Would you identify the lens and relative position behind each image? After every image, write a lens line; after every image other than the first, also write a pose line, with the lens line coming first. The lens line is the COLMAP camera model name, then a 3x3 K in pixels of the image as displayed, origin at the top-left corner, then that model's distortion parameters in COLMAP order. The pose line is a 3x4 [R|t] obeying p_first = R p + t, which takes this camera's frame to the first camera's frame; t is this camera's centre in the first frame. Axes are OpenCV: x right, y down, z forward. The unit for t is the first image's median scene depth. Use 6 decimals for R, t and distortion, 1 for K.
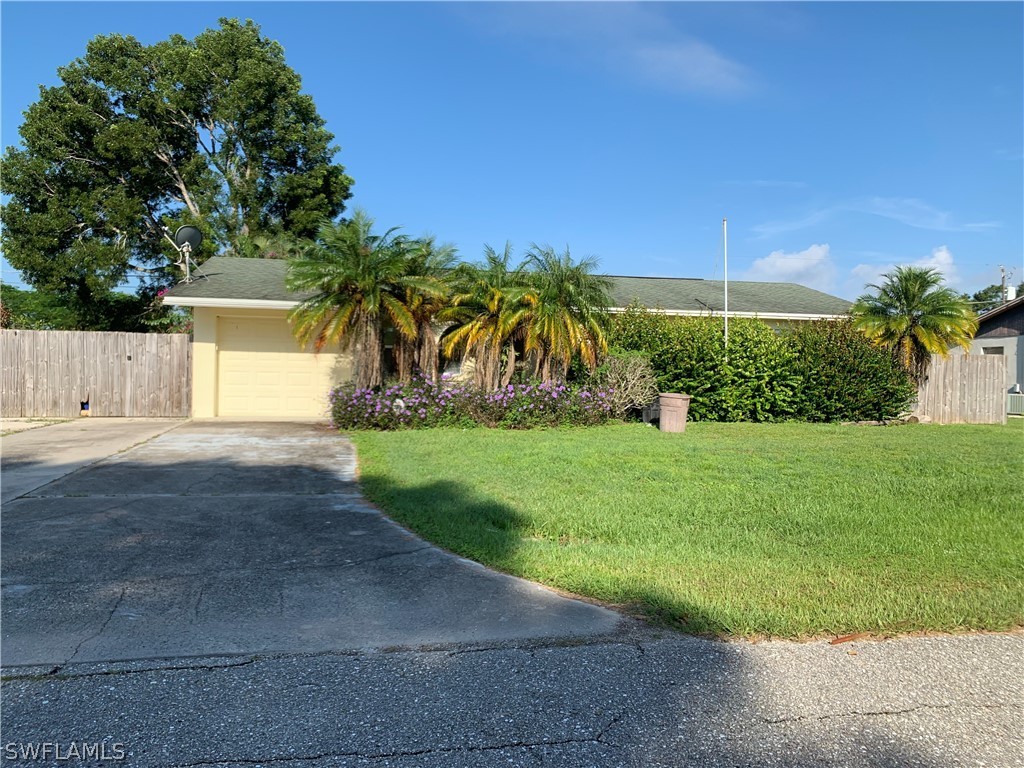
lens RADIAL K [[780.9, 0, 508.2], [0, 780.9, 384.9], [0, 0, 1]] dist [0.028909, -0.034511]
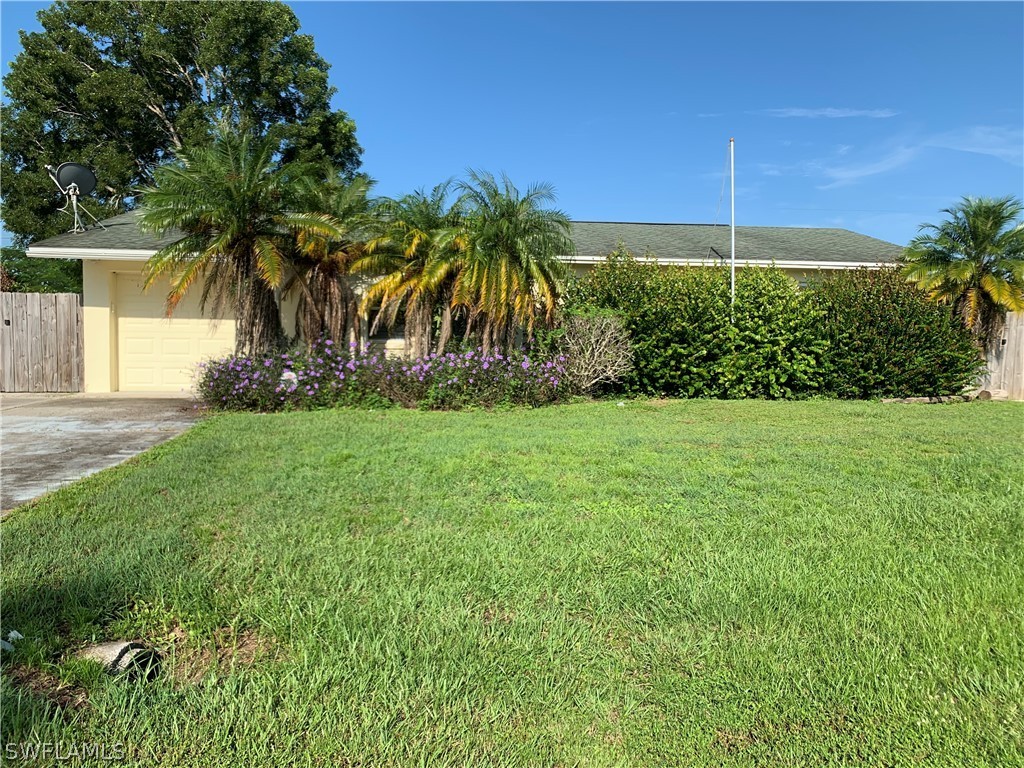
lens RADIAL K [[780.9, 0, 513.2], [0, 780.9, 393.7], [0, 0, 1]] dist [0.028909, -0.034511]
pose [[0.996191, 0.001201, -0.087188, 0.127194], [0.003332, 0.998650, 0.051829, 0.000192], [0.087132, -0.051922, 0.994843, 0.190249]]
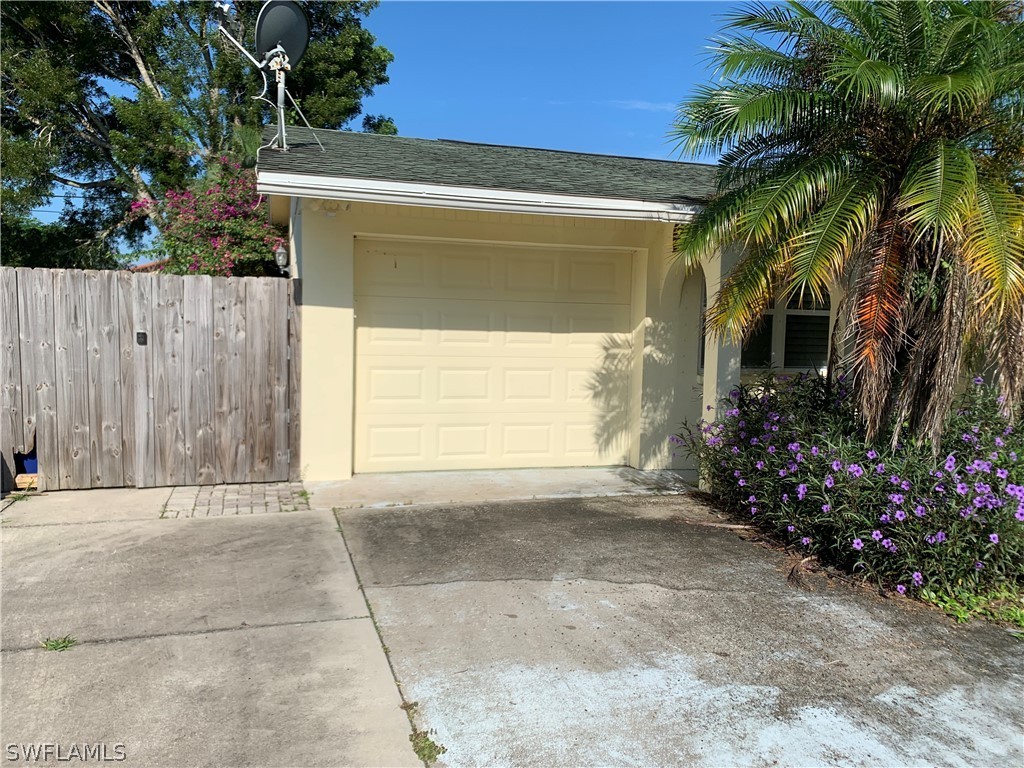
lens RADIAL K [[780.9, 0, 515.3], [0, 780.9, 382.6], [0, 0, 1]] dist [0.028909, -0.034511]
pose [[0.995183, -0.000585, 0.098030, -0.319959], [-0.005770, 0.997899, 0.064534, -0.036599], [-0.097861, -0.064789, 0.993089, 0.564202]]
